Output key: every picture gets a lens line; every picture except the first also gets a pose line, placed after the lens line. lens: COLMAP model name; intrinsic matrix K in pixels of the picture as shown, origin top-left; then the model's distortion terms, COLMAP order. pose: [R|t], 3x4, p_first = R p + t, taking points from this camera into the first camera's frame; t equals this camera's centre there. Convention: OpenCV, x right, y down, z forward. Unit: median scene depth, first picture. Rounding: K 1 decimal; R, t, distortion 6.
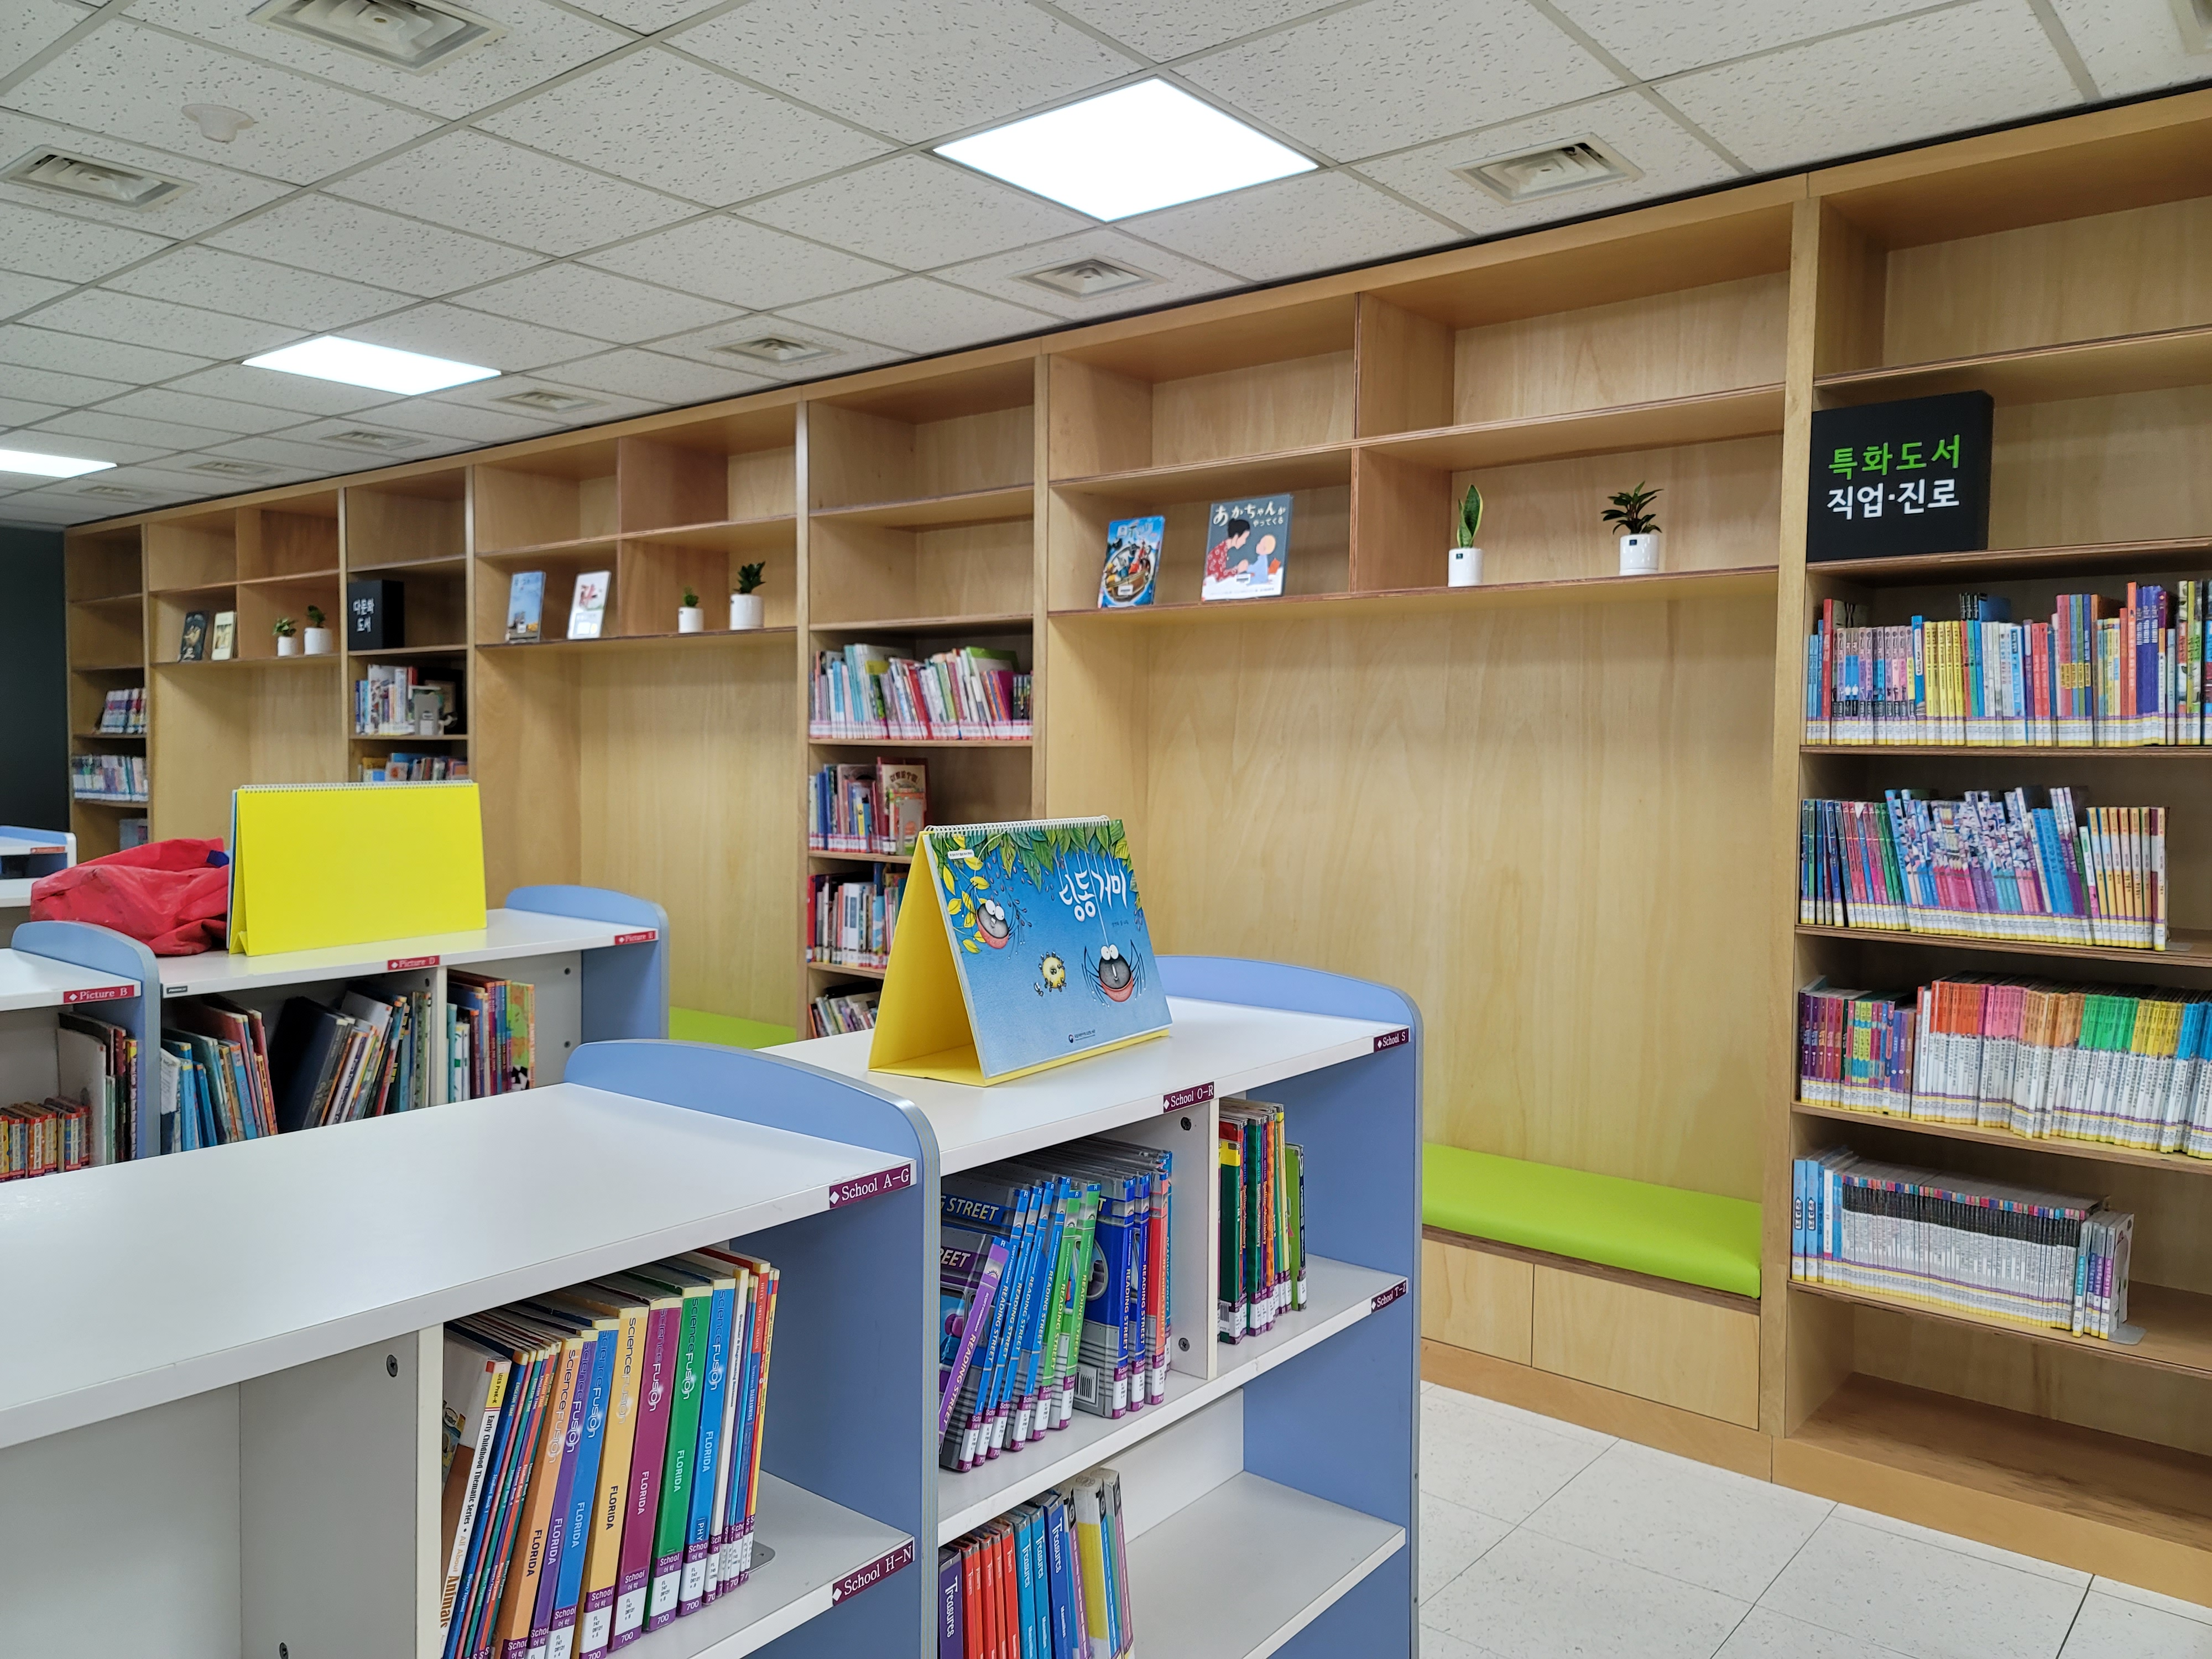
lens RADIAL K [[1630.7, 0, 1066.2], [0, 1630.7, 824.4], [0, 0, 1]] dist [0.041113, 0.068385]
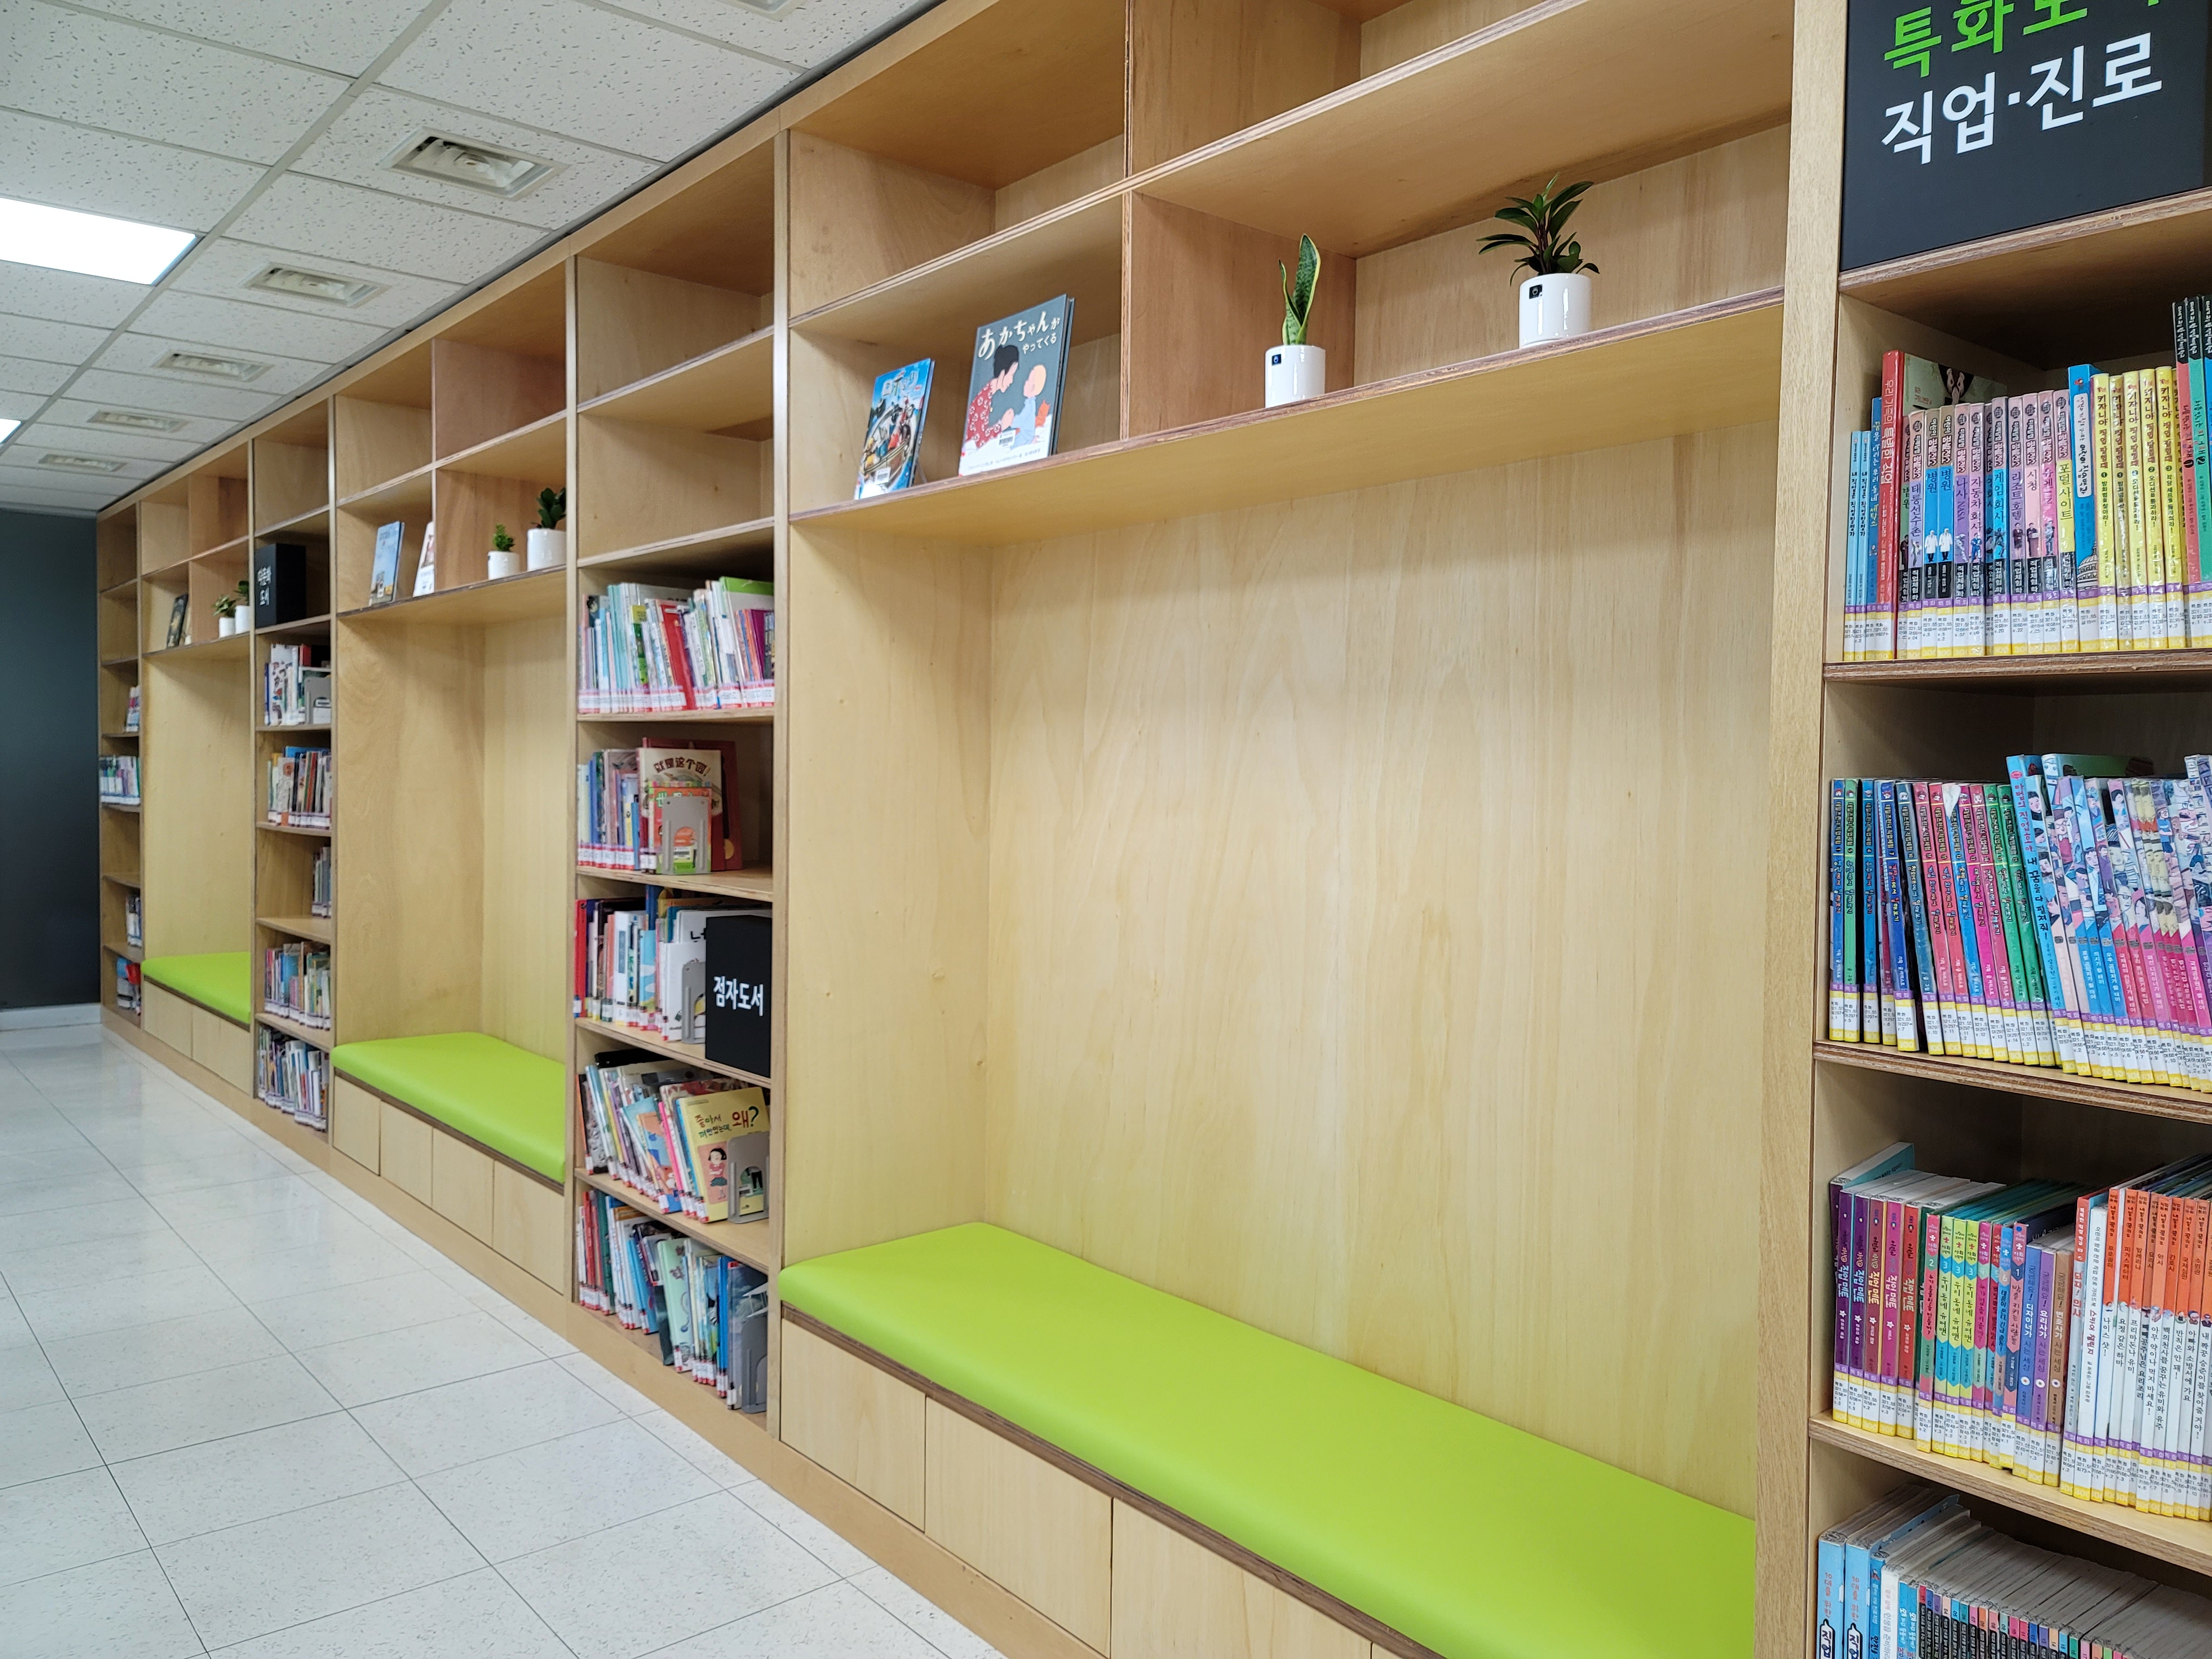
lens RADIAL K [[1606.6, 0, 1114.7], [0, 1606.6, 824.6], [0, 0, 1]] dist [0.097319, -0.088063]
pose [[0.986927, 0.010414, -0.160833, 0.317536], [-0.012915, 0.999811, -0.014514, 0.007629], [0.160652, 0.016401, 0.986875, 0.502950]]
